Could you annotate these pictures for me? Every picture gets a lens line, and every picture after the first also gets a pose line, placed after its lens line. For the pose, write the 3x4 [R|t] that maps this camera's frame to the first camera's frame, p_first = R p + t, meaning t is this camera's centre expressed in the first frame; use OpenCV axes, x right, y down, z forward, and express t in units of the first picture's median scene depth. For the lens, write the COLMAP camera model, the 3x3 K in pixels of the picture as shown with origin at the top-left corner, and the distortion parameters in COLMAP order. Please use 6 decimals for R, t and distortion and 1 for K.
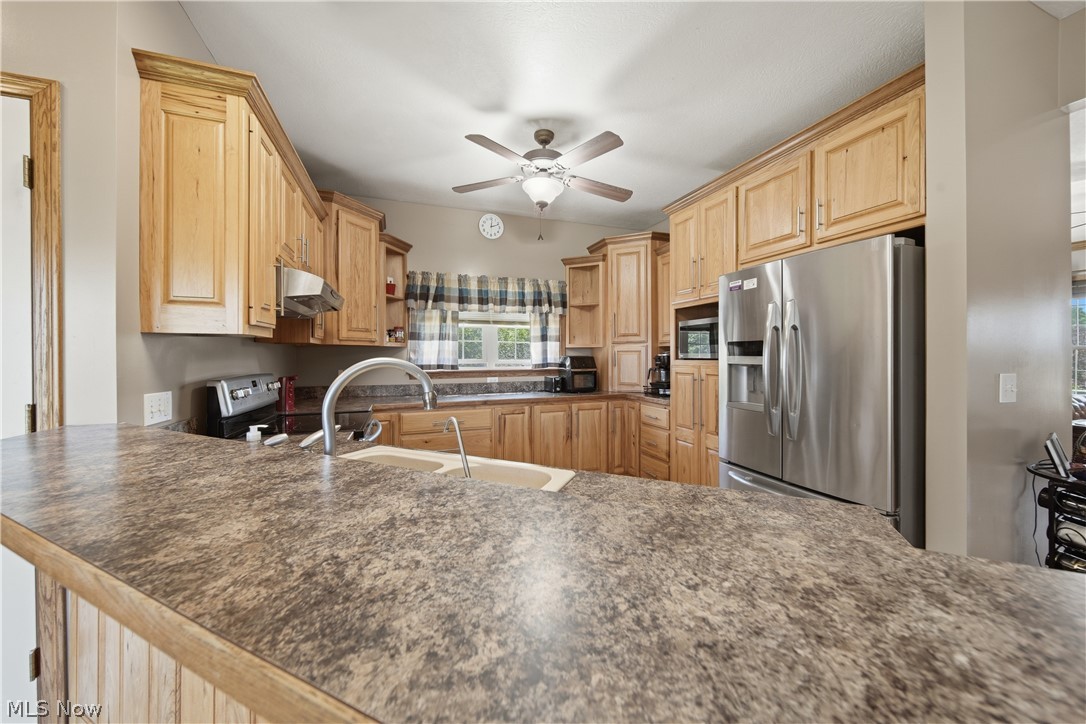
lens RADIAL K [[390.2, 0, 536.1], [0, 390.2, 356.2], [0, 0, 1]] dist [0.001618, 0.000128]
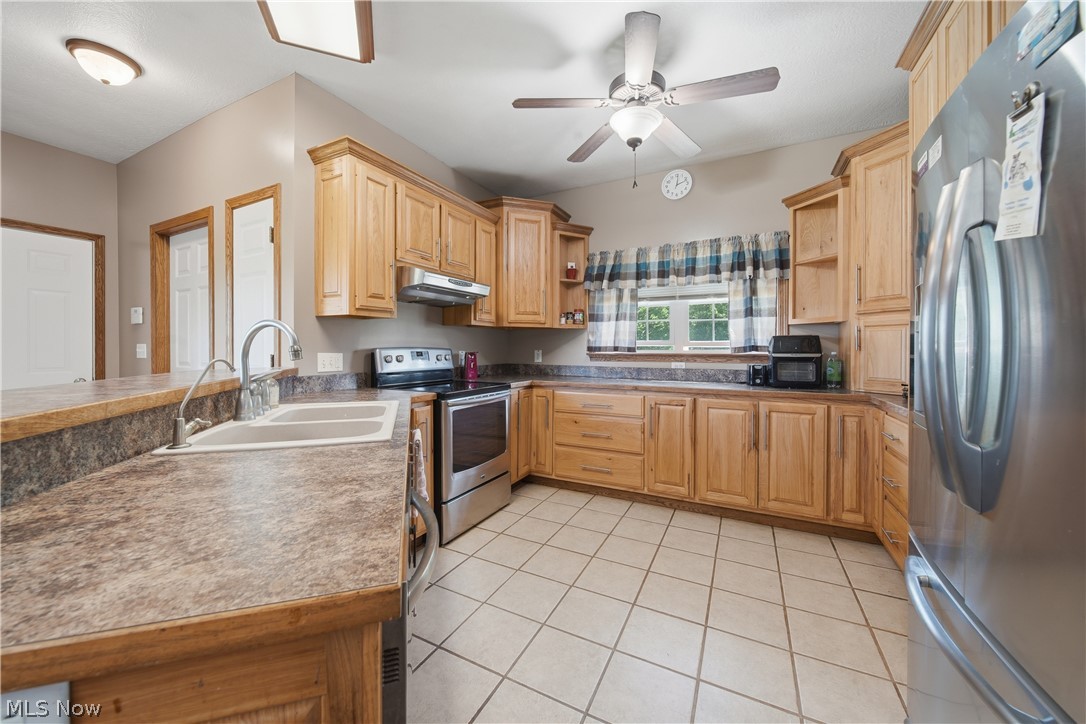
lens RADIAL K [[390.2, 0, 524.3], [0, 390.2, 352.2], [0, 0, 1]] dist [0.001618, 0.000128]
pose [[0.677978, 0.015185, -0.734926, 0.301341], [-0.006655, 0.999872, 0.014521, 0.023275], [0.735052, -0.004954, 0.677992, 0.183578]]
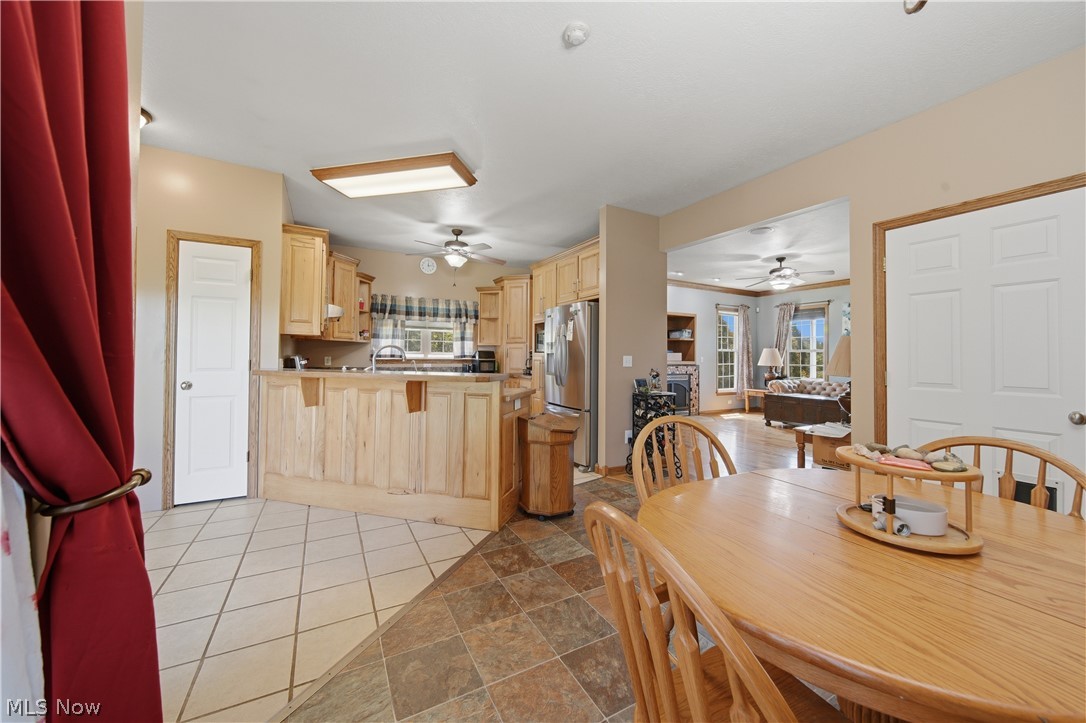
lens RADIAL K [[390.2, 0, 528.1], [0, 390.2, 351.7], [0, 0, 1]] dist [0.001618, 0.000128]
pose [[0.991152, 0.014643, 0.131919, 0.079411], [-0.012965, 0.999824, -0.013572, 0.022944], [-0.132095, 0.011742, 0.991168, -0.590237]]
